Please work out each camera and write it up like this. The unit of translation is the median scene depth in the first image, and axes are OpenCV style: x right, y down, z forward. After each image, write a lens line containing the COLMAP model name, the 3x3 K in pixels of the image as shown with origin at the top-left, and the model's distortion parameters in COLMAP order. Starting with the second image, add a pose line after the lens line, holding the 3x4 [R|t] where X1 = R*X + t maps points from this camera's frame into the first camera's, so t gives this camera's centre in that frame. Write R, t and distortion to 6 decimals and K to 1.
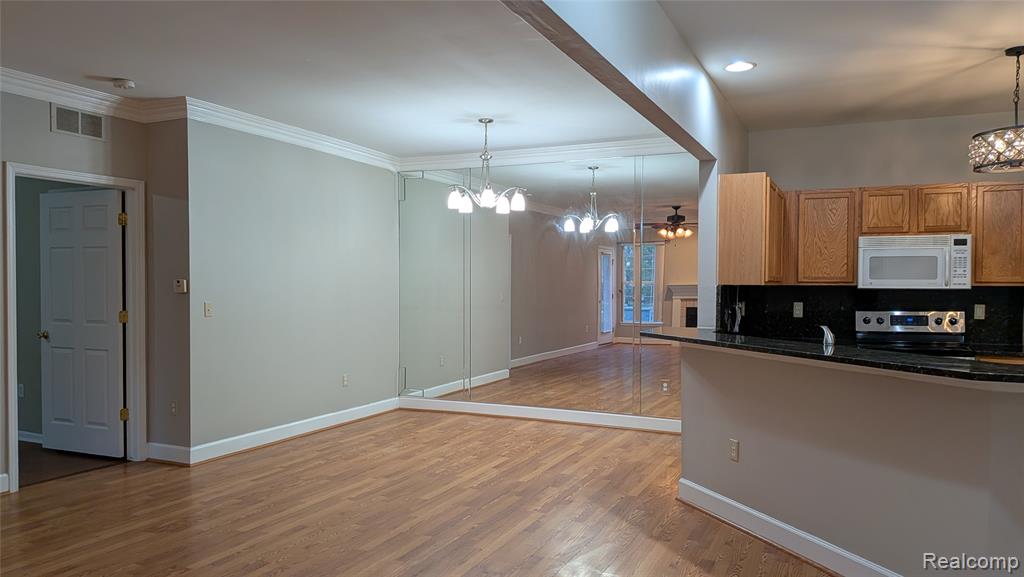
lens RADIAL K [[725.0, 0, 517.9], [0, 725.0, 294.2], [0, 0, 1]] dist [0.085514, -0.141701]
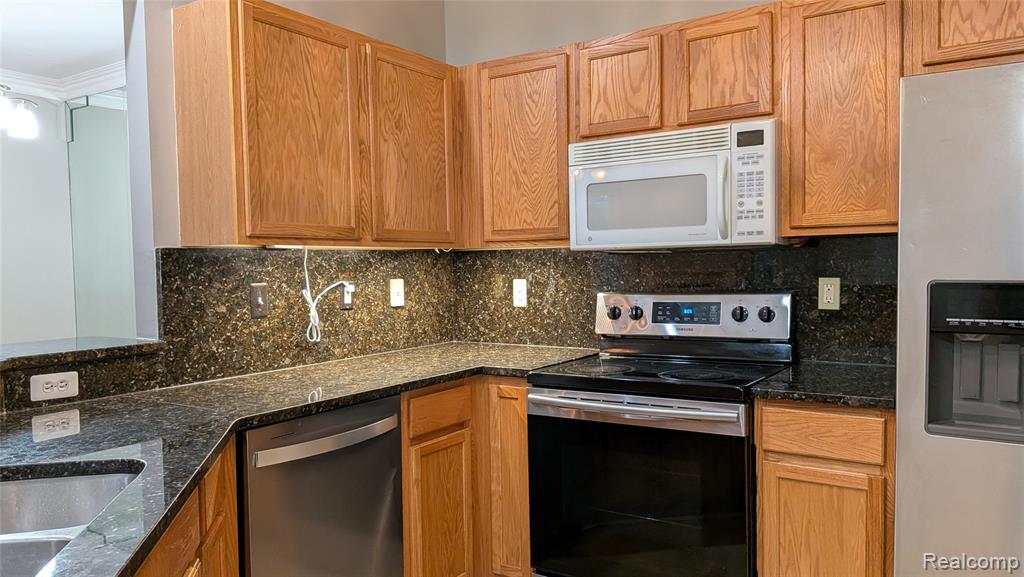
lens RADIAL K [[725.0, 0, 517.9], [0, 725.0, 294.2], [0, 0, 1]] dist [0.085514, -0.141701]
pose [[0.988345, -0.015173, -0.151473, 0.517352], [0.019301, 0.999480, 0.025822, 0.008968], [0.151002, -0.028445, 0.988124, 0.525876]]
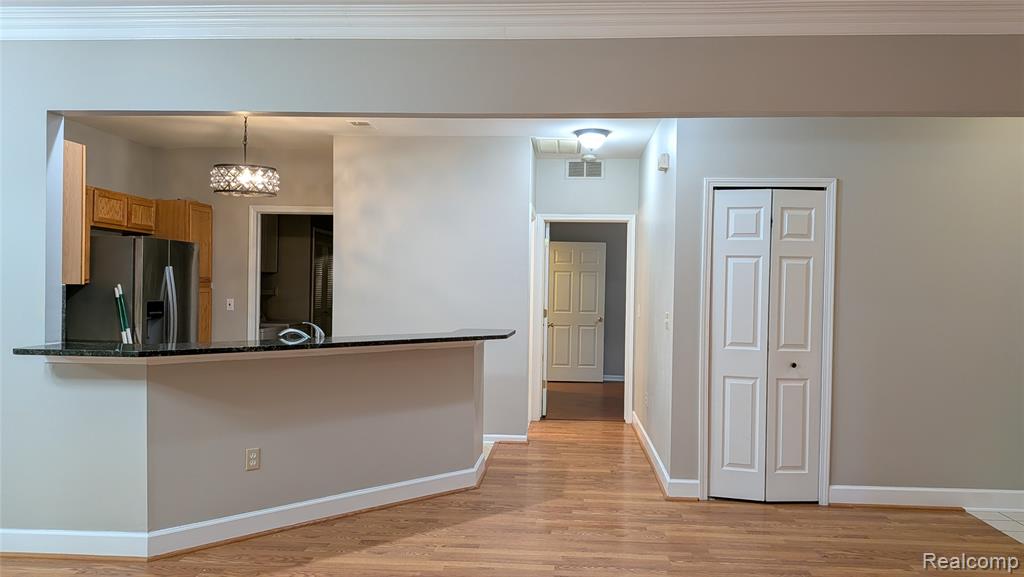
lens RADIAL K [[725.0, 0, 517.9], [0, 725.0, 294.2], [0, 0, 1]] dist [0.085514, -0.141701]
pose [[-0.355287, -0.019572, 0.934552, -0.540797], [-0.005103, 0.999806, 0.018999, -0.017781], [-0.934743, 0.001981, -0.355318, 0.757600]]
